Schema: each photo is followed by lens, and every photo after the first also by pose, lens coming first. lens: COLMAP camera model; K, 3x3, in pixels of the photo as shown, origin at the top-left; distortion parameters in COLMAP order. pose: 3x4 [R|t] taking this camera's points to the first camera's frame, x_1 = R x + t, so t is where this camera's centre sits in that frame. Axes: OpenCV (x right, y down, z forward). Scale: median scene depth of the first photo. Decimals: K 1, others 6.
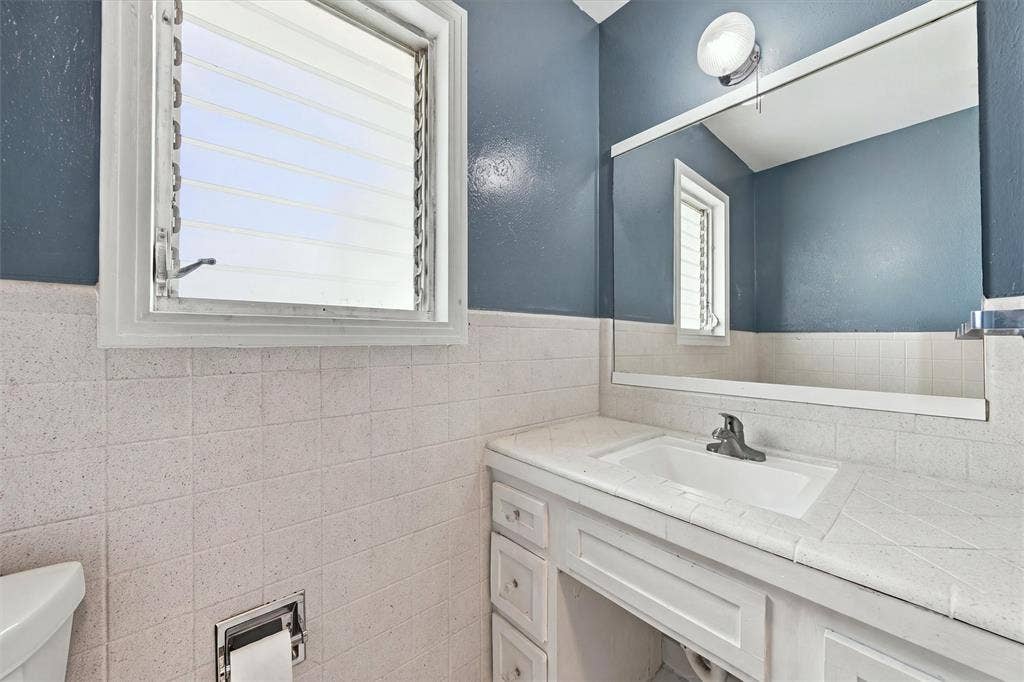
lens RADIAL K [[379.8, 0, 512.0], [0, 379.8, 341.0], [0, 0, 1]] dist [-0.001148, -0.000147]
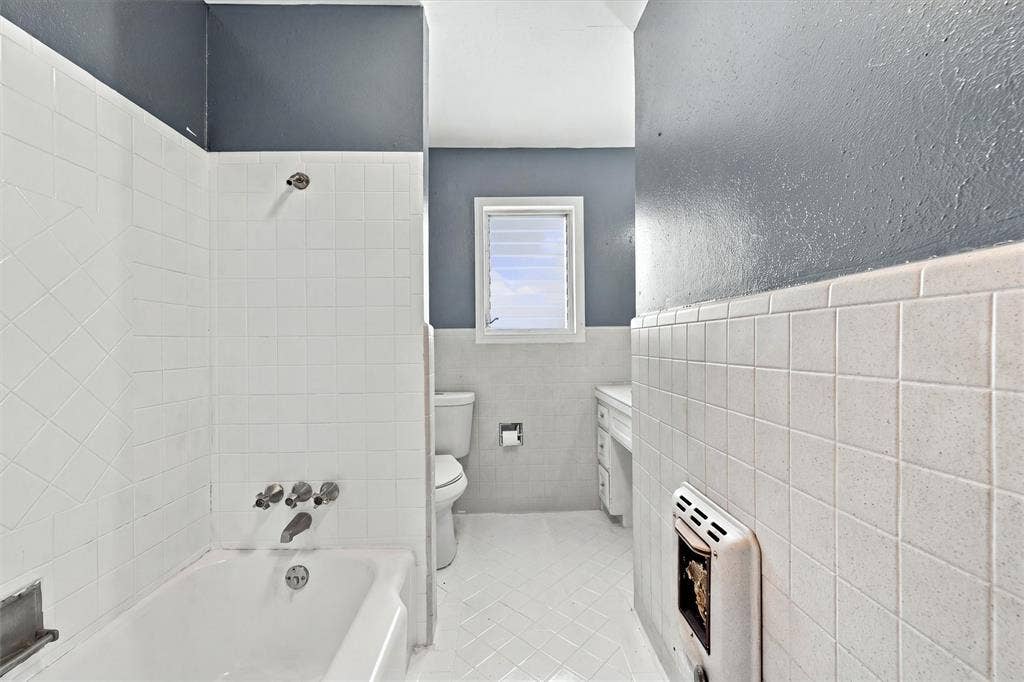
lens RADIAL K [[420.4, 0, 512.0], [0, 420.4, 341.0], [0, 0, 1]] dist [-0.000819, -0.000186]
pose [[0.768116, -0.007156, -0.640271, 1.501271], [0.011997, 0.999923, 0.003217, -0.014435], [0.640198, -0.010153, 0.768143, -1.587030]]
